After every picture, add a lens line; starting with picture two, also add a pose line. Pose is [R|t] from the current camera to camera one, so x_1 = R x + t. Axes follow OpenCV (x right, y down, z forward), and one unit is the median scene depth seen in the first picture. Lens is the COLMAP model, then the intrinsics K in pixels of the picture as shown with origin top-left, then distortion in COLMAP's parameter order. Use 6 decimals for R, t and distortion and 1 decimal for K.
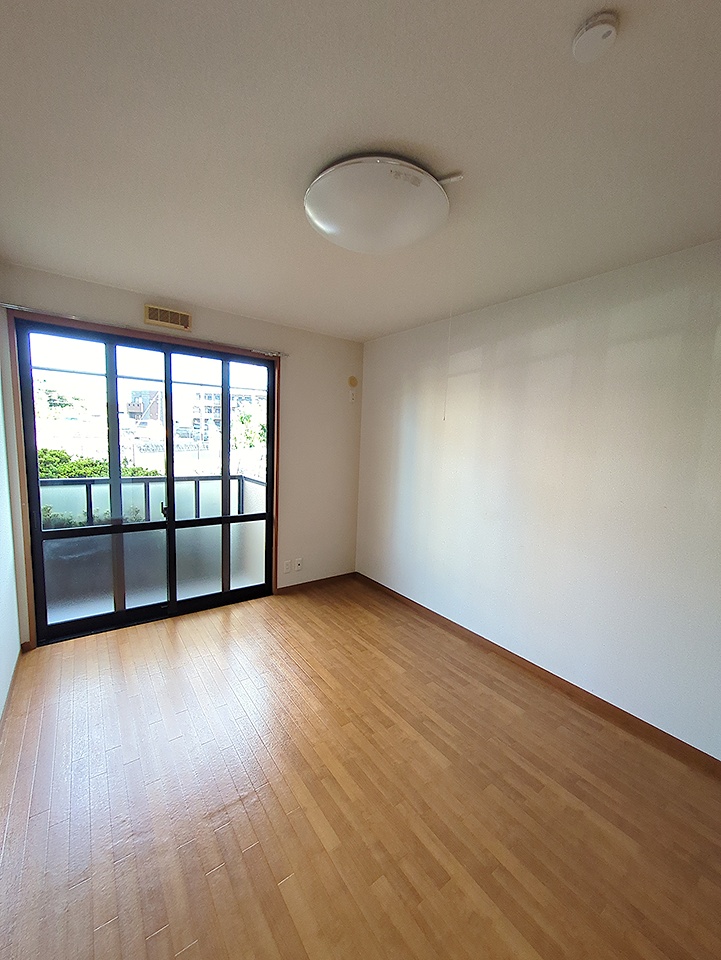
lens RADIAL K [[380.5, 0, 358.1], [0, 380.5, 485.9], [0, 0, 1]] dist [0.002007, 0.000413]
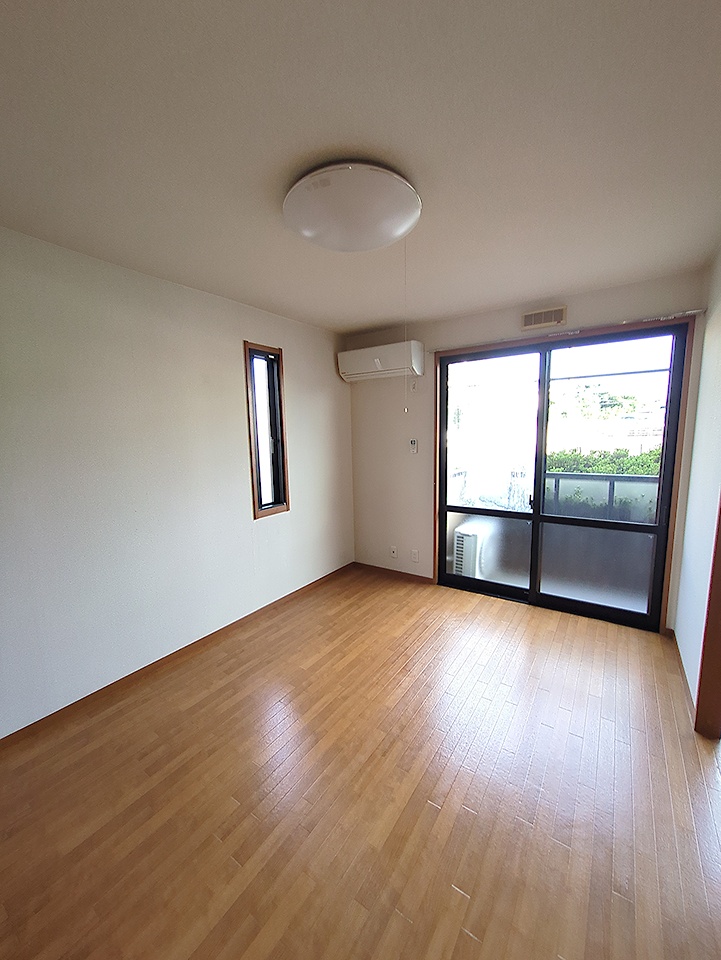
lens RADIAL K [[372.1, 0, 381.6], [0, 372.1, 478.5], [0, 0, 1]] dist [0.102584, -0.042698]
pose [[0.351582, 0.080093, -0.932725, 0.831752], [-0.092554, 0.994426, 0.050504, -0.052093], [0.931571, 0.068571, 0.357035, 0.593301]]
